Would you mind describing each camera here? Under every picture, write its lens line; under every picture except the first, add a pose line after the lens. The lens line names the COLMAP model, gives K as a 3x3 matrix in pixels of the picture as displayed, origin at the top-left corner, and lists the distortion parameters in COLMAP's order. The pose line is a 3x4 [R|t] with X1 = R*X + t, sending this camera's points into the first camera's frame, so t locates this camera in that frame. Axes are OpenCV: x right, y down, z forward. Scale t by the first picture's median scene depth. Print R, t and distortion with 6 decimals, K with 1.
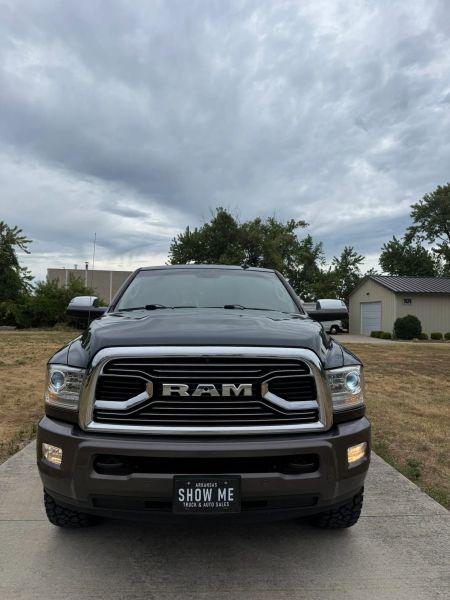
lens RADIAL K [[417.9, 0, 225.0], [0, 417.9, 300.0], [0, 0, 1]] dist [0.103624, -0.173492]
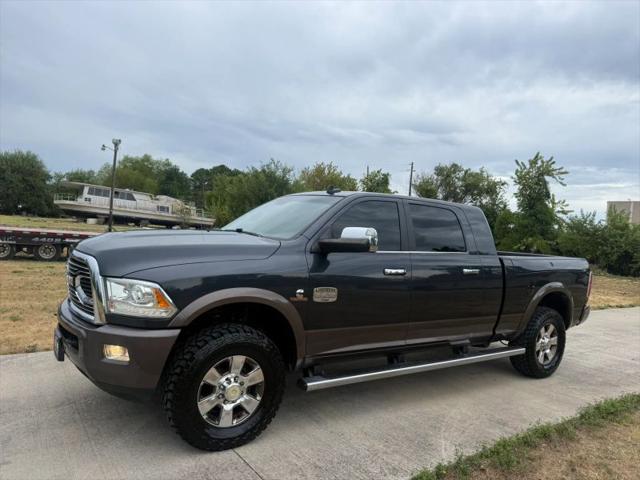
lens RADIAL K [[445.8, 0, 319.9], [0, 445.8, 248.8], [0, 0, 1]] dist [0.103624, -0.173492]
pose [[0.530683, 0.055995, -0.845719, 0.084151], [-0.033927, 0.998419, 0.044816, 0.000363], [0.846891, 0.004909, 0.531744, 0.042725]]
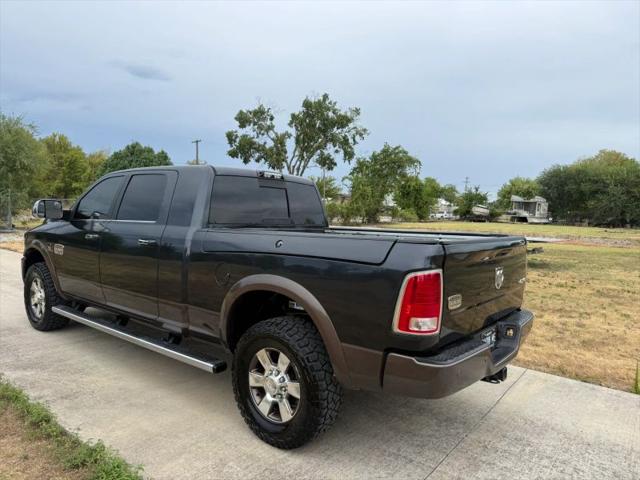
lens RADIAL K [[444.3, 0, 319.7], [0, 444.3, 252.6], [0, 0, 1]] dist [0.106539, -0.168998]
pose [[-0.659379, 0.031073, -0.751169, 0.060747], [-0.015687, 0.998359, 0.055068, 0.005451], [0.751647, 0.048094, -0.657809, 0.210290]]
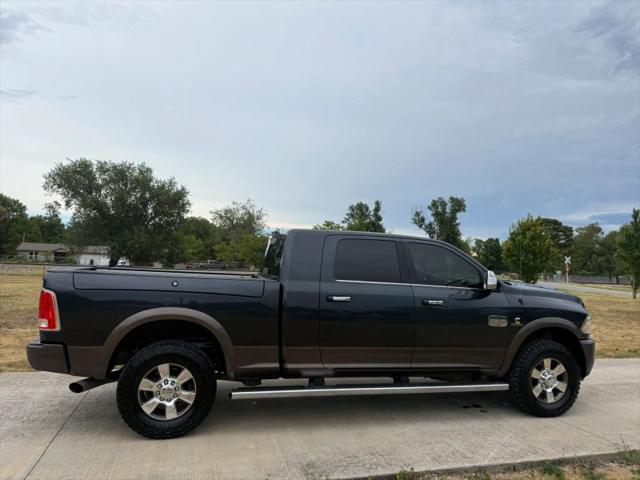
lens RADIAL K [[447.2, 0, 316.4], [0, 447.2, 250.7], [0, 0, 1]] dist [0.046202, -0.055274]
pose [[-0.210621, 0.006833, 0.977544, -0.124319], [-0.081863, 0.996340, -0.024602, 0.000505], [-0.974134, -0.085206, -0.209290, 0.150997]]
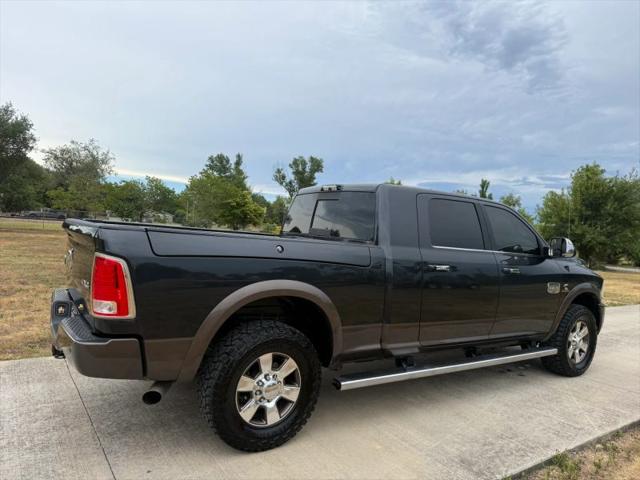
lens RADIAL K [[444.3, 0, 319.7], [0, 444.3, 252.6], [0, 0, 1]] dist [0.106539, -0.168998]
pose [[-0.518519, -0.098161, 0.849413, -0.089578], [-0.113363, 0.992511, 0.045496, 0.004154], [-0.847518, -0.072701, -0.525764, 0.189987]]
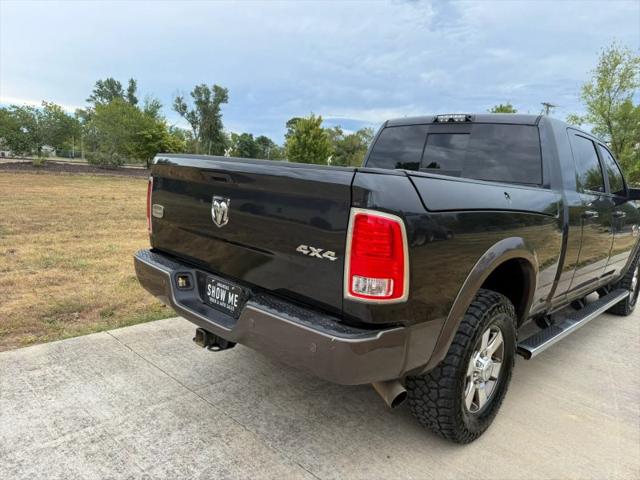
lens RADIAL K [[447.2, 0, 316.4], [0, 447.2, 250.7], [0, 0, 1]] dist [0.046202, -0.055274]
pose [[-0.682225, -0.191883, 0.705514, -0.052003], [-0.115335, 0.981110, 0.155311, 0.007933], [-0.721989, 0.024587, -0.691468, 0.212961]]
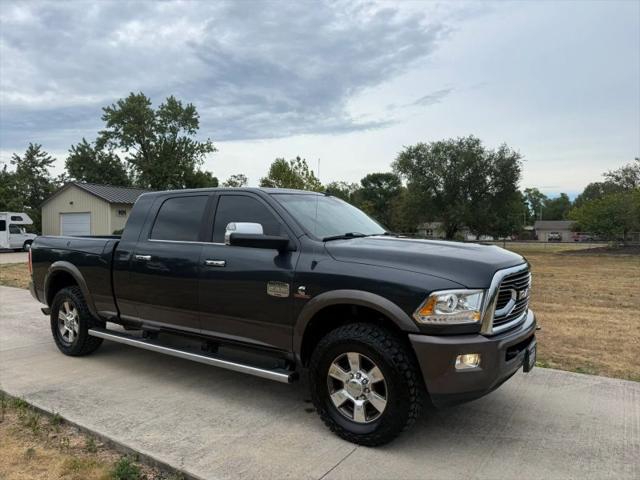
lens RADIAL K [[447.2, 0, 316.4], [0, 447.2, 250.7], [0, 0, 1]] dist [0.046202, -0.055274]
pose [[0.599002, -0.047927, 0.799312, -0.086917], [-0.025086, 0.996594, 0.078556, -0.002277], [-0.800354, -0.067107, 0.595759, 0.031028]]
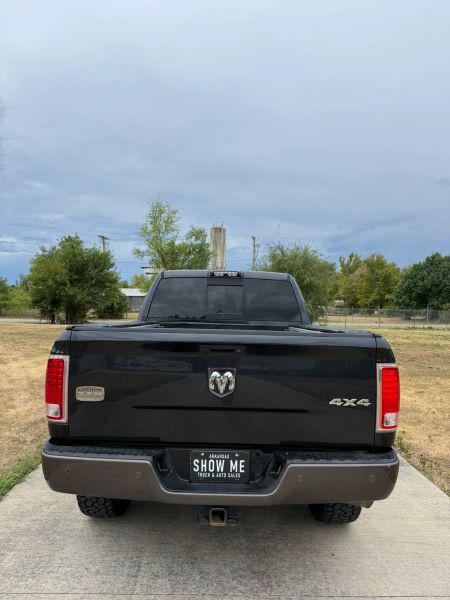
lens RADIAL K [[416.6, 0, 222.7], [0, 416.6, 315.6], [0, 0, 1]] dist [0.106539, -0.168998]
pose [[-0.998181, -0.034818, 0.049226, -0.010686], [-0.035929, 0.999115, -0.021859, 0.006052], [-0.048421, -0.023587, -0.998548, 0.234088]]
